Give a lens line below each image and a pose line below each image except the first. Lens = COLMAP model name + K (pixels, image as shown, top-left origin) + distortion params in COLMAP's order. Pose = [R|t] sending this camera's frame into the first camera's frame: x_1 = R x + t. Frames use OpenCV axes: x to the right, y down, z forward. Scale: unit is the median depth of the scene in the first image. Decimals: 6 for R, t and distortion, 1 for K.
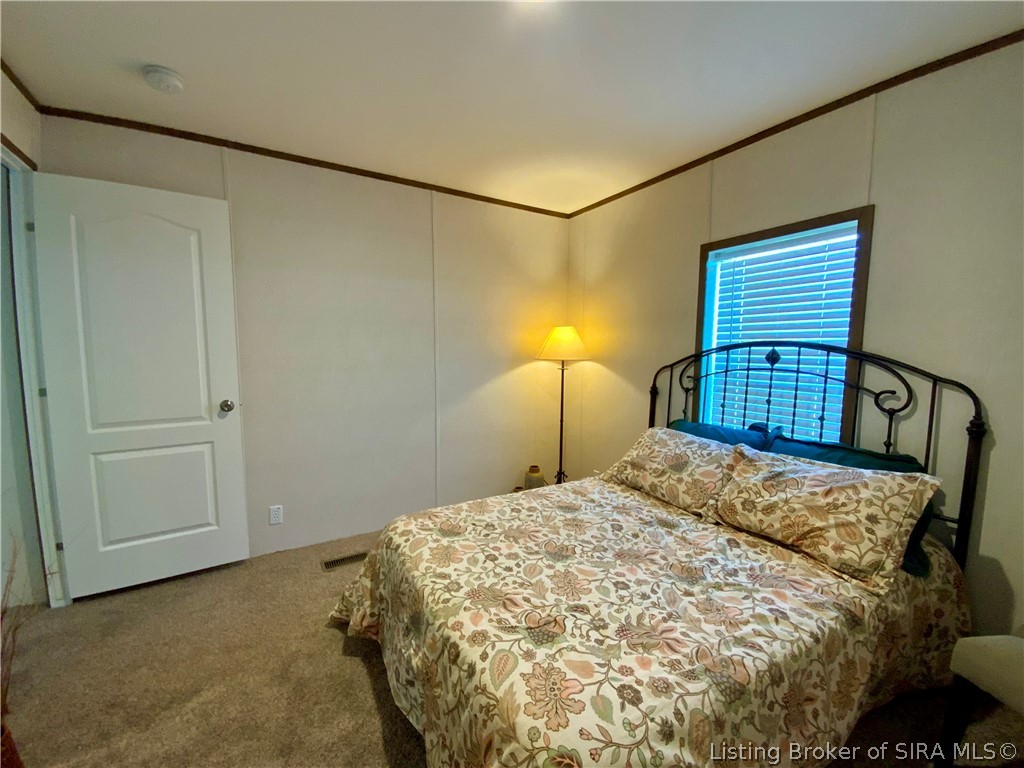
lens RADIAL K [[413.2, 0, 512.7], [0, 413.2, 386.9], [0, 0, 1]] dist [0.007544, -0.008395]
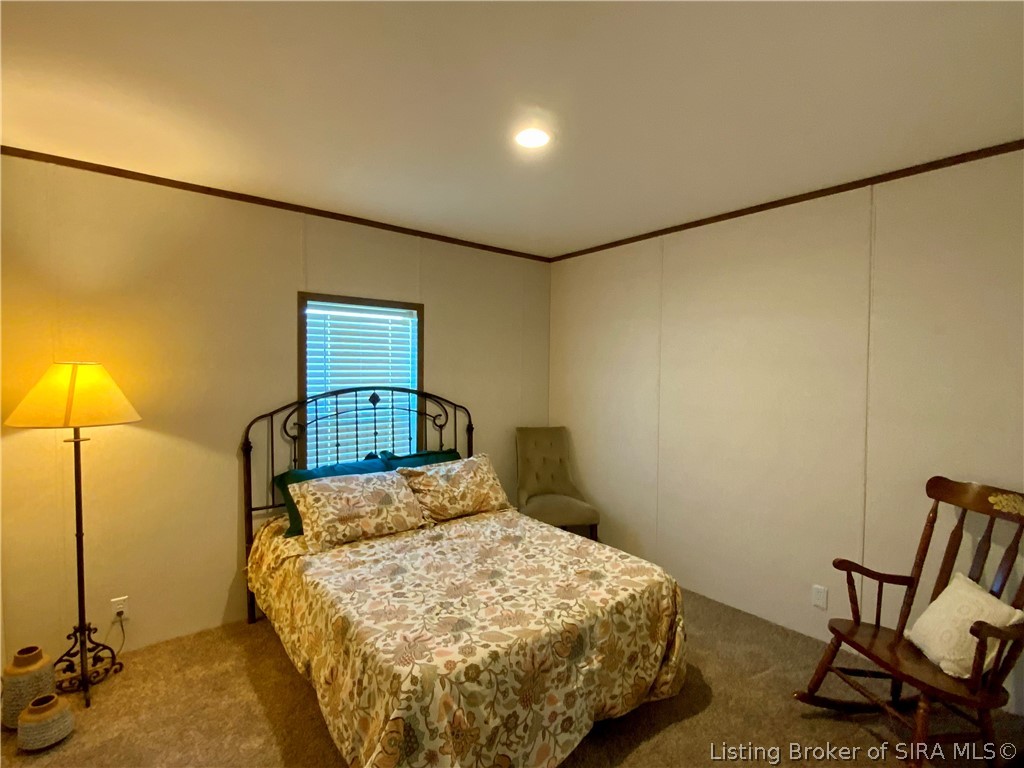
lens RADIAL K [[484.1, 0, 515.5], [0, 484.1, 384.5], [0, 0, 1]] dist [0.001145, -0.002013]
pose [[-0.143467, -0.036451, 0.988984, -1.052514], [0.088024, 0.994891, 0.049438, -0.174356], [-0.985733, 0.094147, -0.139525, 0.890155]]
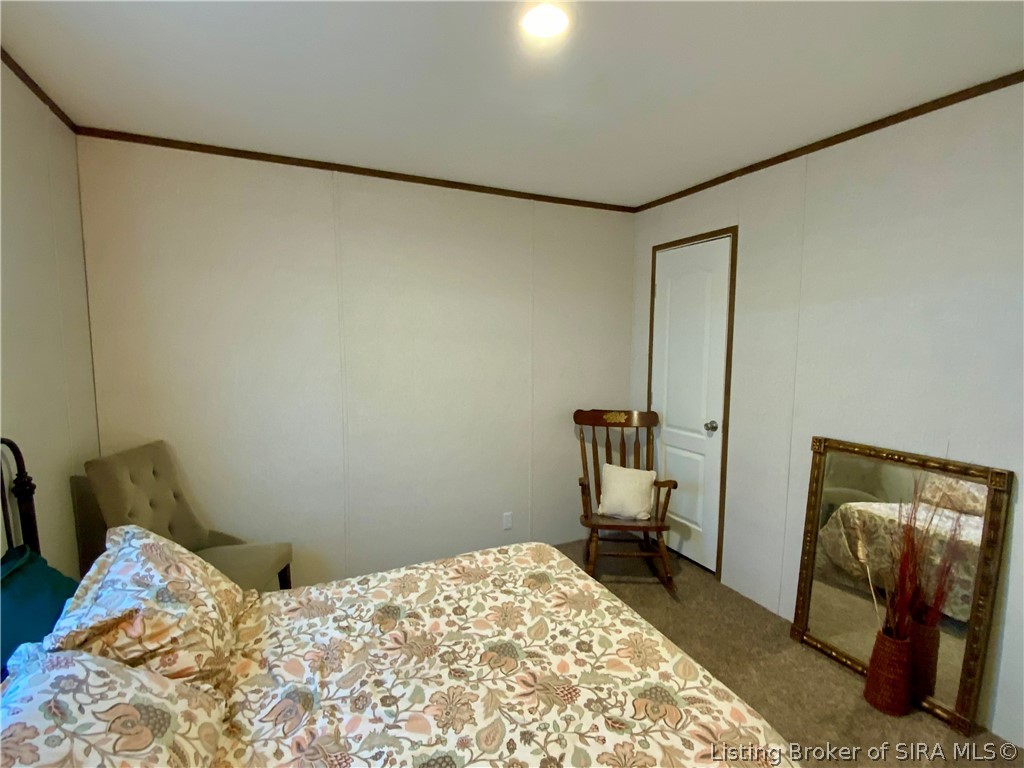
lens RADIAL K [[484.1, 0, 516.6], [0, 484.1, 385.8], [0, 0, 1]] dist [0.001145, -0.002013]
pose [[-0.995688, -0.018722, 0.090858, 0.006278], [-0.000397, 0.980274, 0.197645, -0.252662], [-0.092766, 0.196757, -0.976054, 1.514168]]
